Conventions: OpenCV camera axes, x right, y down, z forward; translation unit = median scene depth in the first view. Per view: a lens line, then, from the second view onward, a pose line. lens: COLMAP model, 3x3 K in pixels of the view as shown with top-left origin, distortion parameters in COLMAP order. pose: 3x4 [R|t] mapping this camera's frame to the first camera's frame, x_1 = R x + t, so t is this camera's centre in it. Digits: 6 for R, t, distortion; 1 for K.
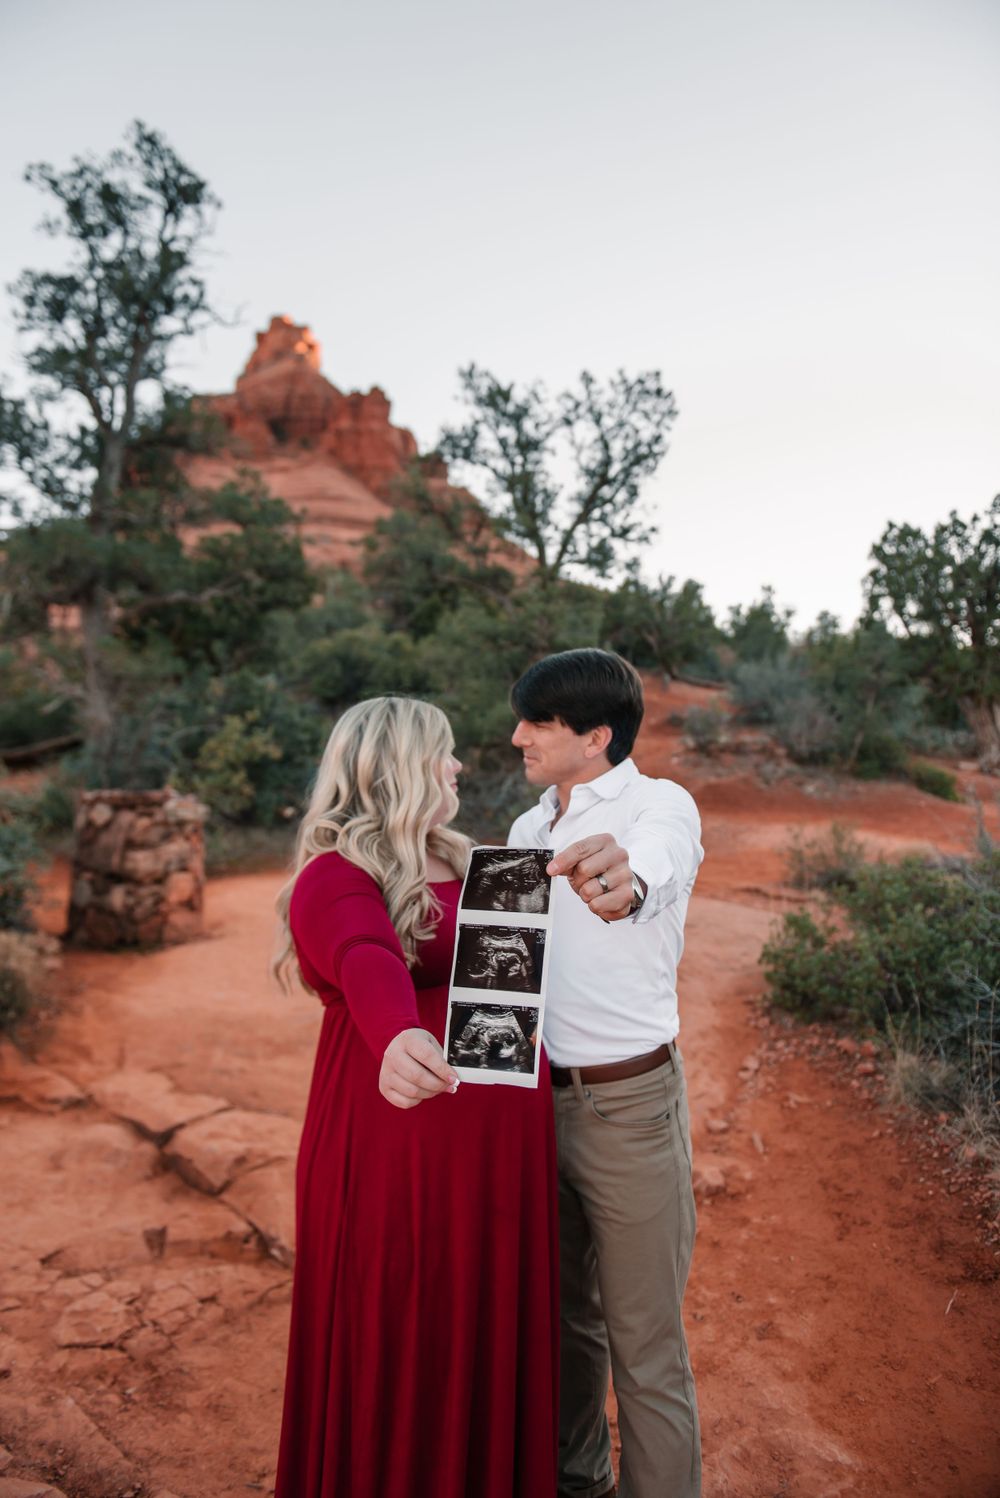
lens RADIAL K [[1022.0, 0, 492.7], [0, 1022.0, 731.7], [0, 0, 1]] dist [-0.041670, -0.003373]
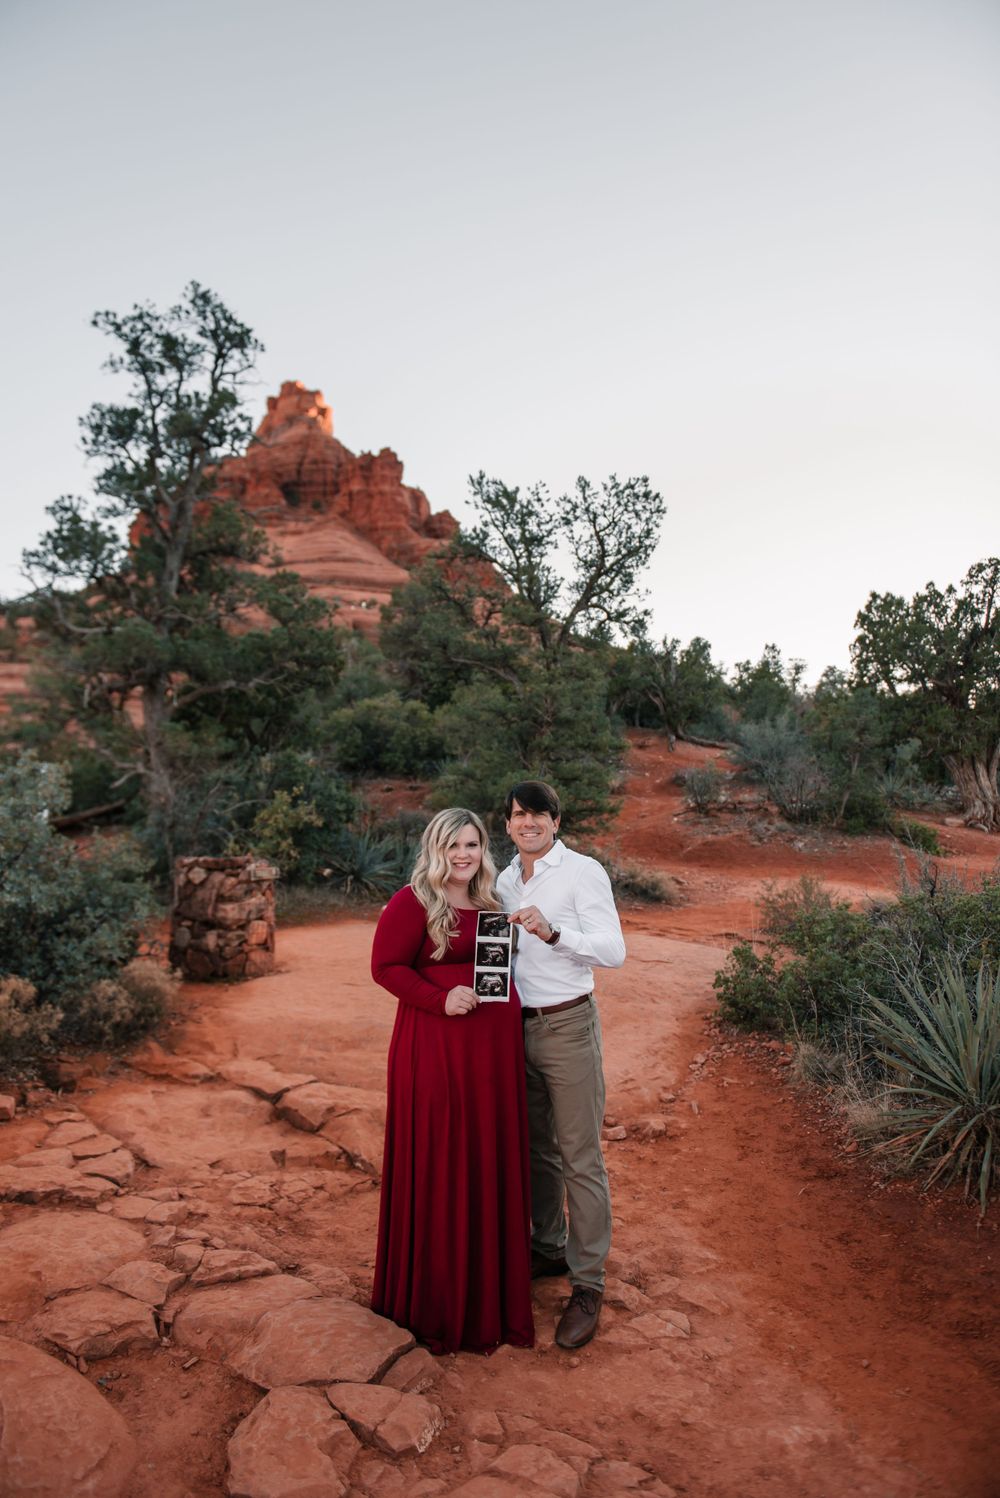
lens RADIAL K [[1032.5, 0, 491.5], [0, 1032.5, 736.0], [0, 0, 1]] dist [-0.041348, -0.000511]
pose [[0.999809, -0.013595, -0.014045, 0.007656], [0.012862, 0.998615, -0.051015, -0.023623], [0.014719, 0.050824, 0.998599, -0.306970]]
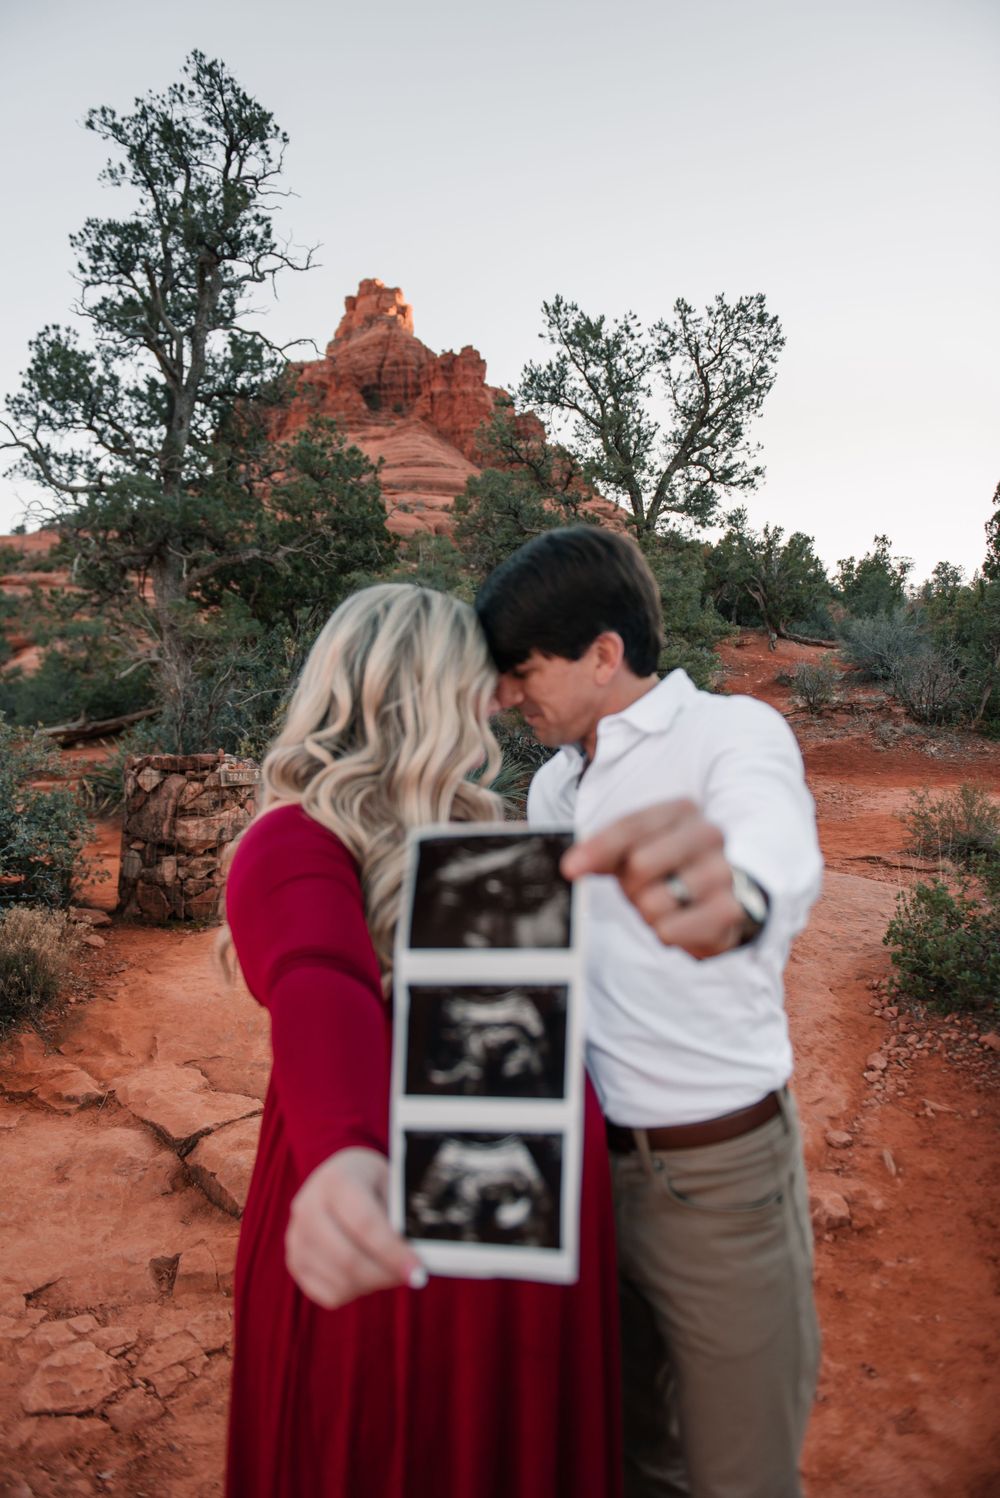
lens RADIAL K [[1032.5, 0, 491.5], [0, 1032.5, 736.0], [0, 0, 1]] dist [-0.041348, -0.000511]
pose [[0.994952, -0.013225, -0.099476, 0.017133], [0.016746, 0.999259, 0.034643, 0.014923], [0.098944, -0.036134, 0.994437, 0.103163]]
